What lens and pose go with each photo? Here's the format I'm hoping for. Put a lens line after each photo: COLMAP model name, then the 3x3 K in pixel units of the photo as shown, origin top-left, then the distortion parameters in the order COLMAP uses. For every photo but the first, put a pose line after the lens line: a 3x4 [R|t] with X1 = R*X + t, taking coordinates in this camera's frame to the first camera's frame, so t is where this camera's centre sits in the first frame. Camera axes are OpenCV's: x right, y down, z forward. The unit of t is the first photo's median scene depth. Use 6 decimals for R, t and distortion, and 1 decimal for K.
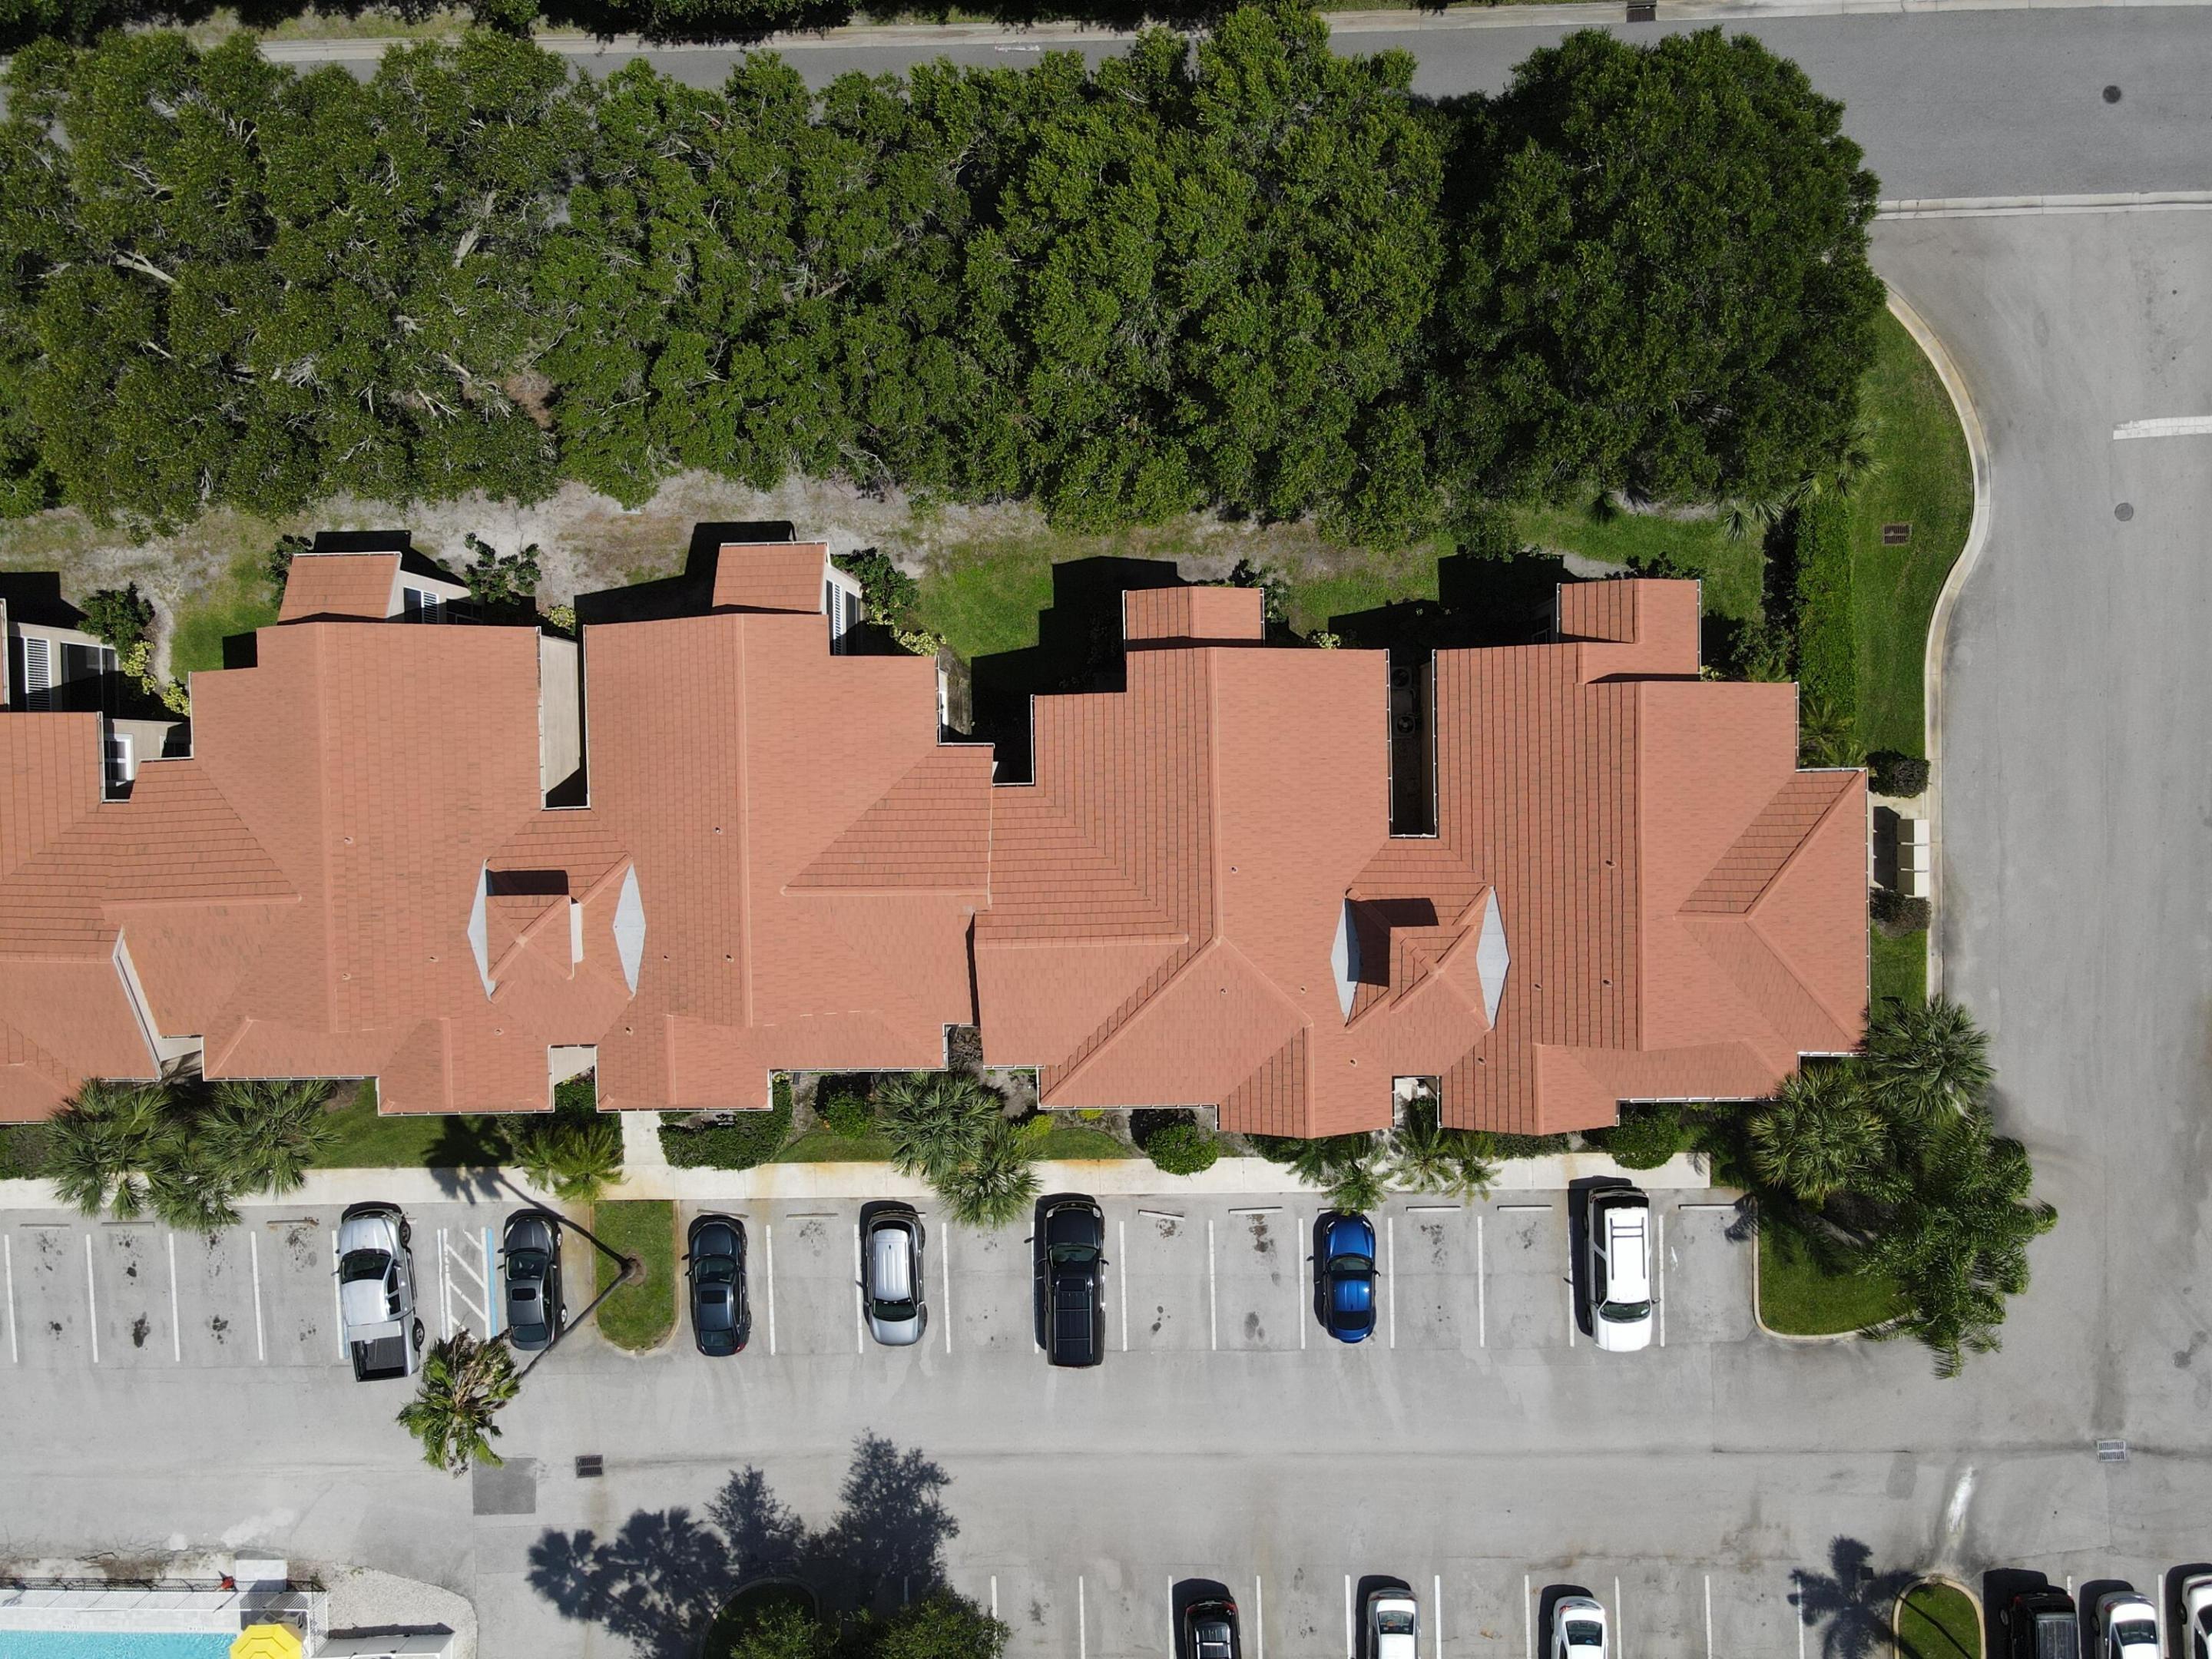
lens RADIAL K [[1574.8, 0, 1137.0], [0, 1574.8, 837.5], [0, 0, 1]] dist [0.026283, -0.010217]
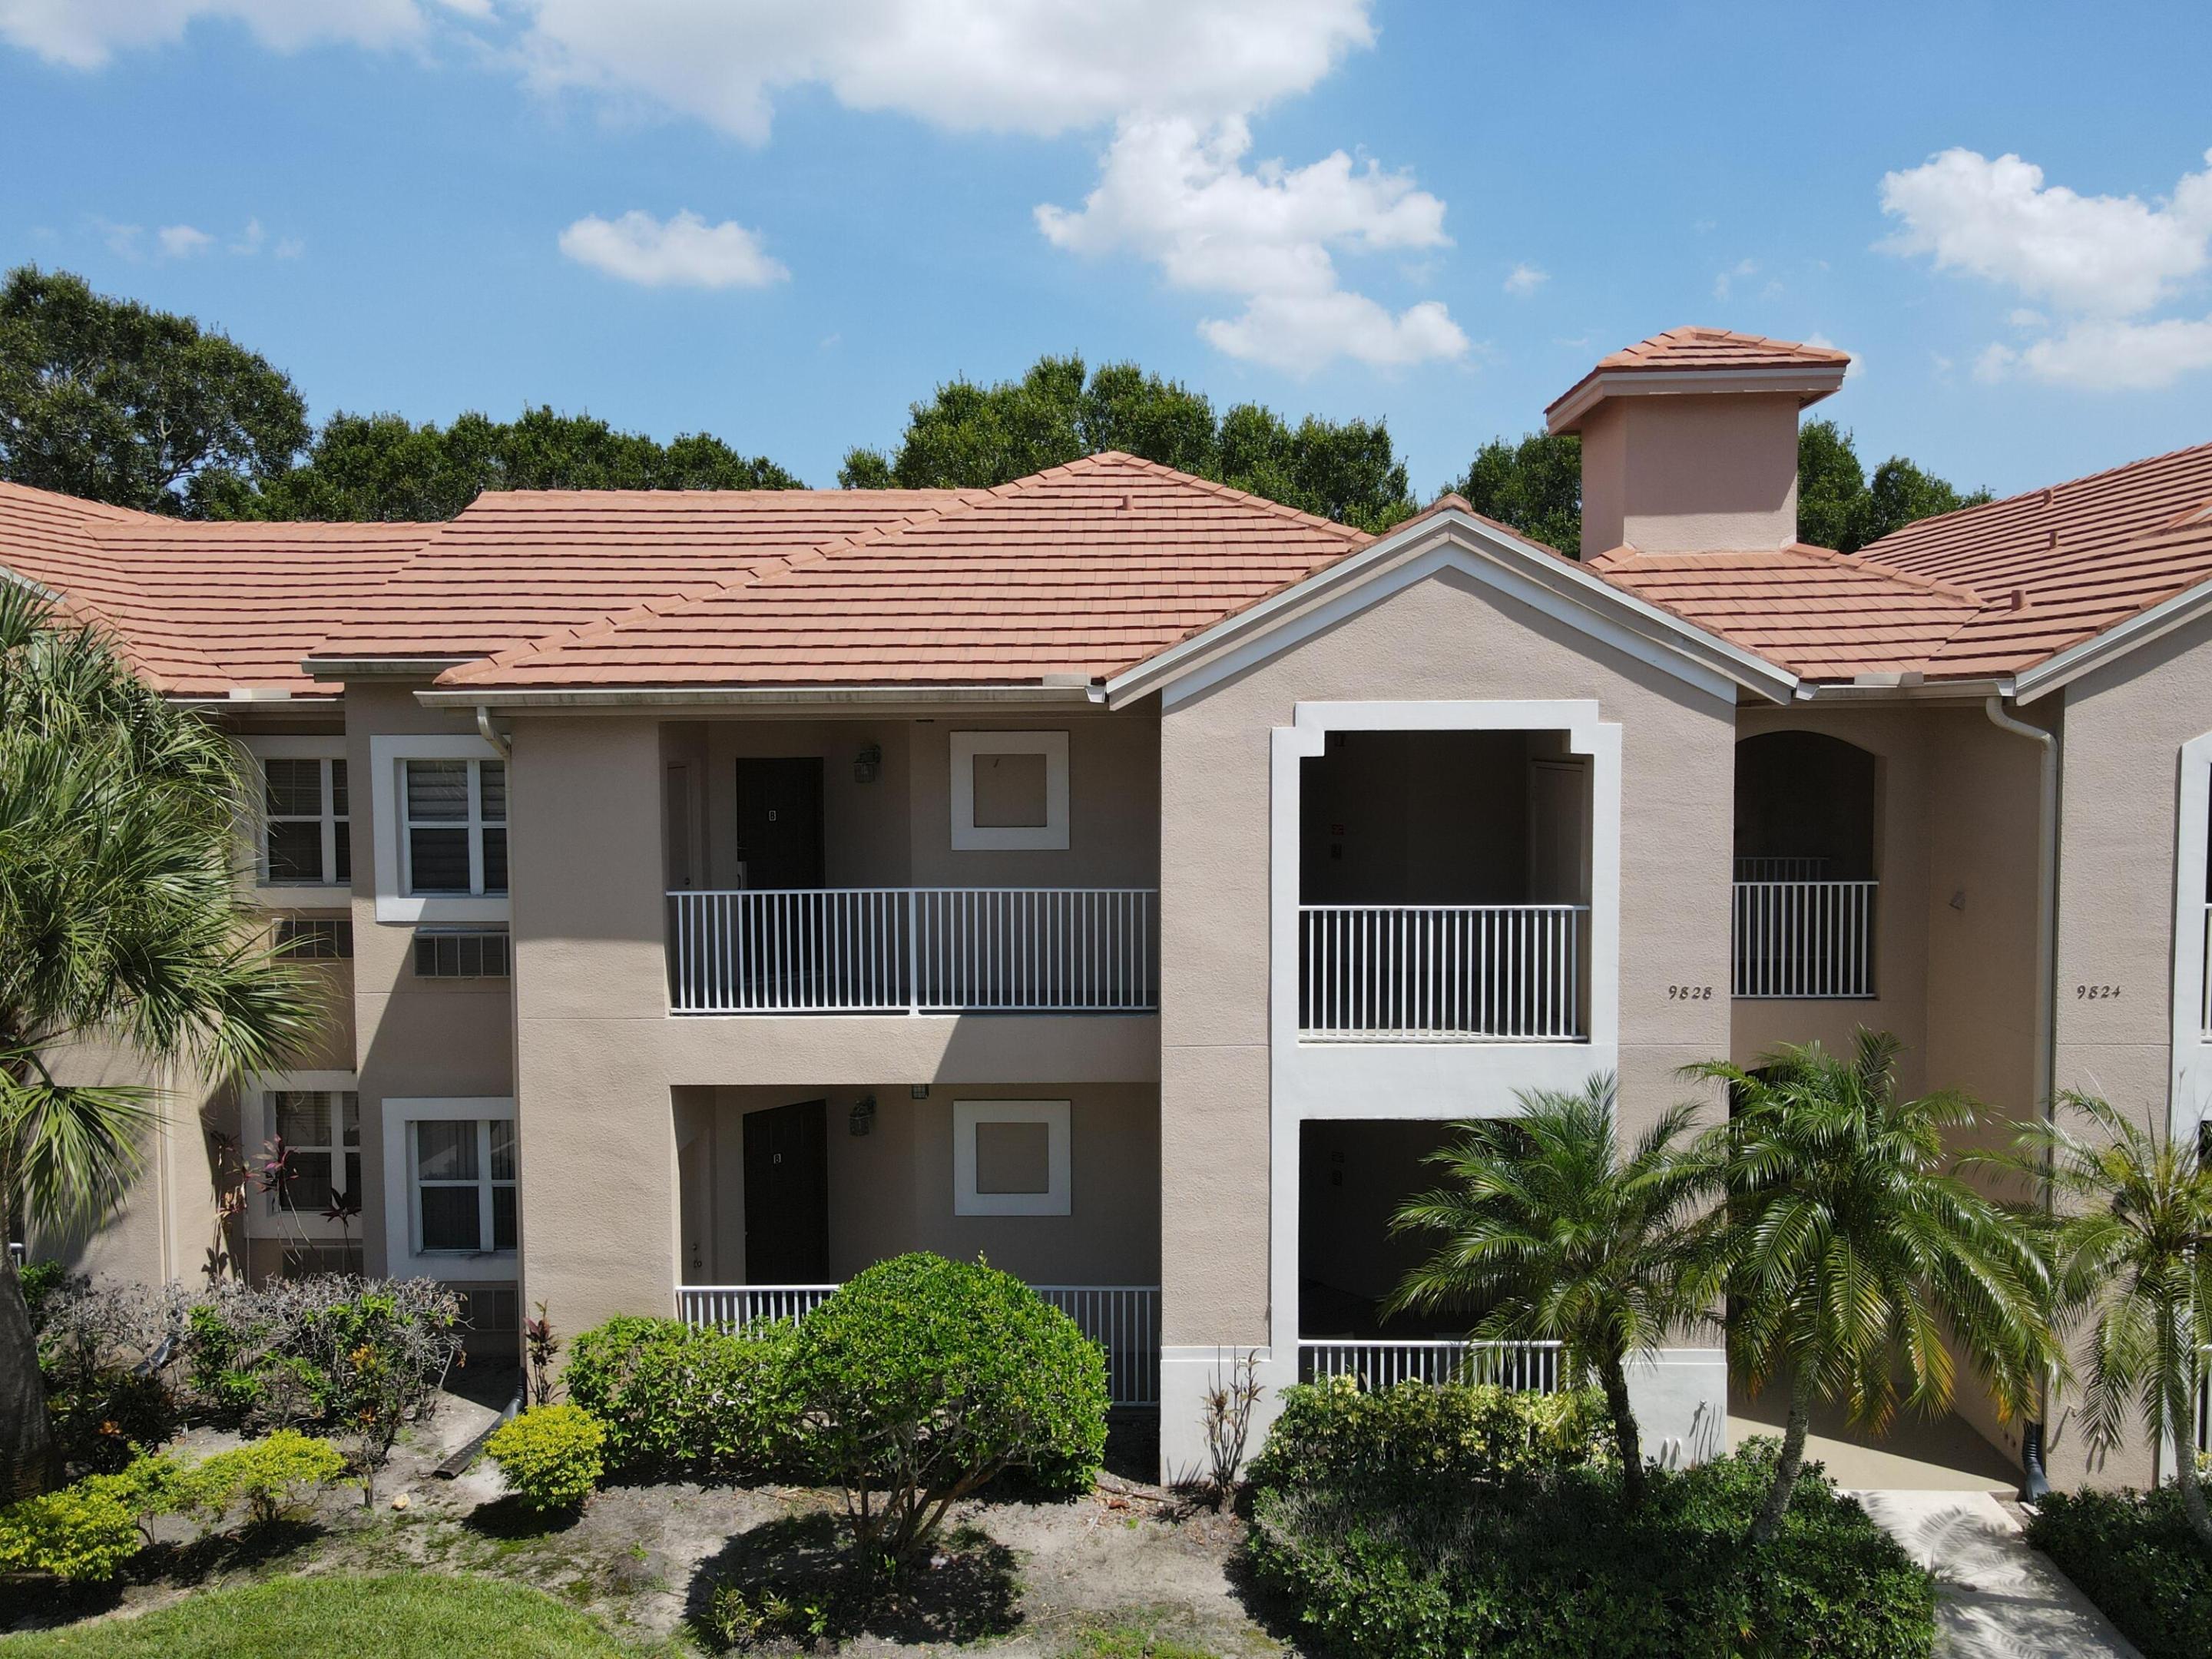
lens RADIAL K [[1597.3, 0, 1106.0], [0, 1597.3, 829.5], [0, 0, 1]] dist [0.025075, -0.008905]
pose [[0.998883, 0.024204, -0.040586, 0.056242], [-0.041041, 0.018622, -0.998984, 0.393029], [-0.023423, 0.999534, 0.019595, 0.911627]]
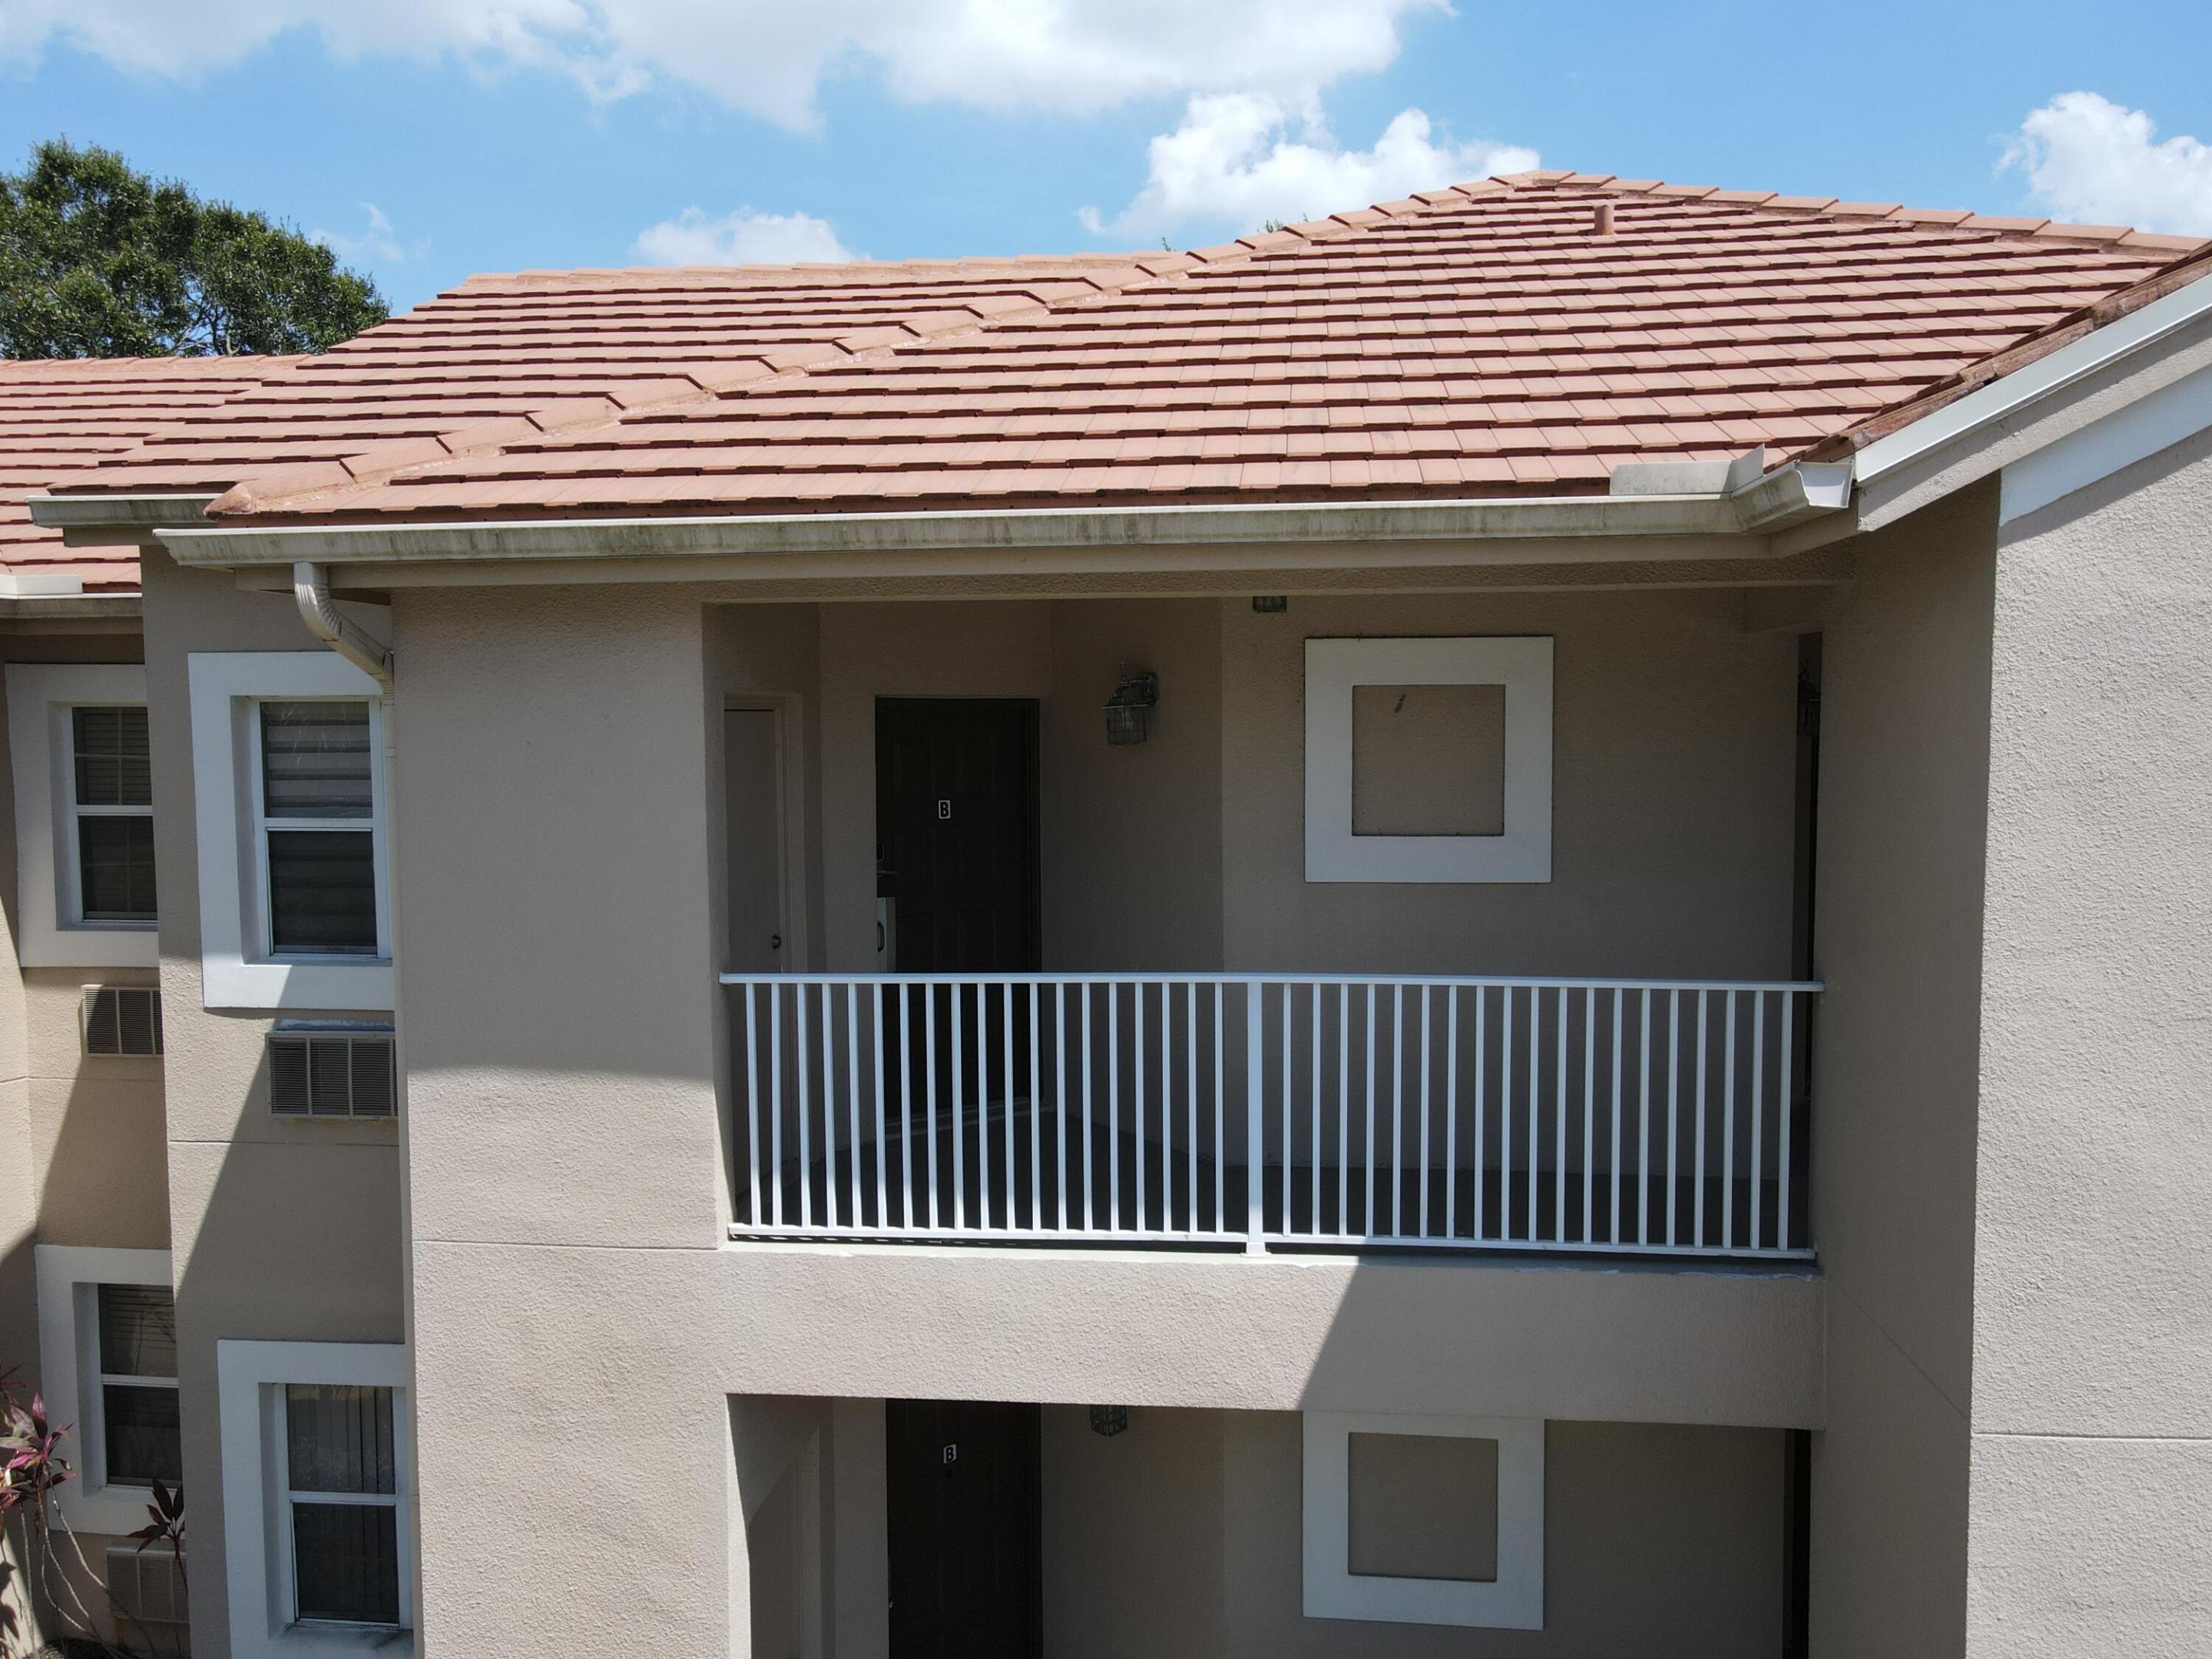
lens RADIAL K [[1574.8, 0, 1137.0], [0, 1574.8, 837.5], [0, 0, 1]] dist [0.026283, -0.010217]
pose [[0.992654, 0.030617, -0.117047, 0.020040], [-0.117922, 0.028496, -0.992614, 0.253540], [-0.027055, 0.999125, 0.031897, 0.913564]]
